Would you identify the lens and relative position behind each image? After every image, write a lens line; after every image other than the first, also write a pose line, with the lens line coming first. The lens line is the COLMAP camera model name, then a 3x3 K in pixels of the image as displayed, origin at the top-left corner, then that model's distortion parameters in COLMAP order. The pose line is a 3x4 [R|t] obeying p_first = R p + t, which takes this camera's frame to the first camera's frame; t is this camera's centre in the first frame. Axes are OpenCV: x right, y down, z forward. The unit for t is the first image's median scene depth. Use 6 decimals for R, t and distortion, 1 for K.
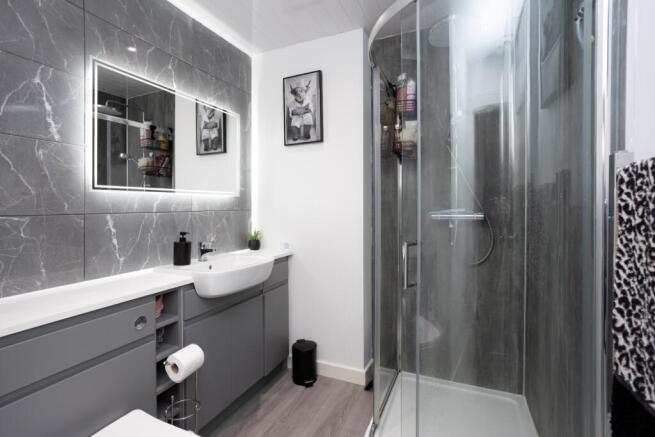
lens RADIAL K [[322.6, 0, 325.9], [0, 322.6, 211.2], [0, 0, 1]] dist [-0.029607, 0.037351]
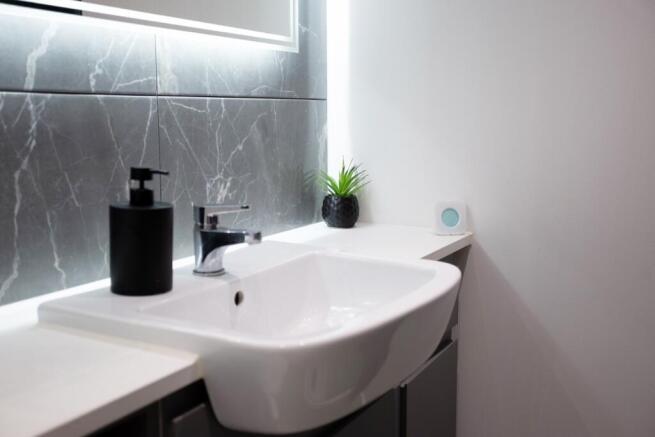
lens RADIAL K [[726.9, 0, 327.5], [0, 726.9, 218.5], [0, 0, 1]] dist [0.057697, 0.004924]
pose [[0.994071, 0.017788, -0.107265, -0.196148], [-0.003675, 0.991460, 0.130356, 0.023721], [0.108668, -0.129189, 0.985648, 0.364042]]
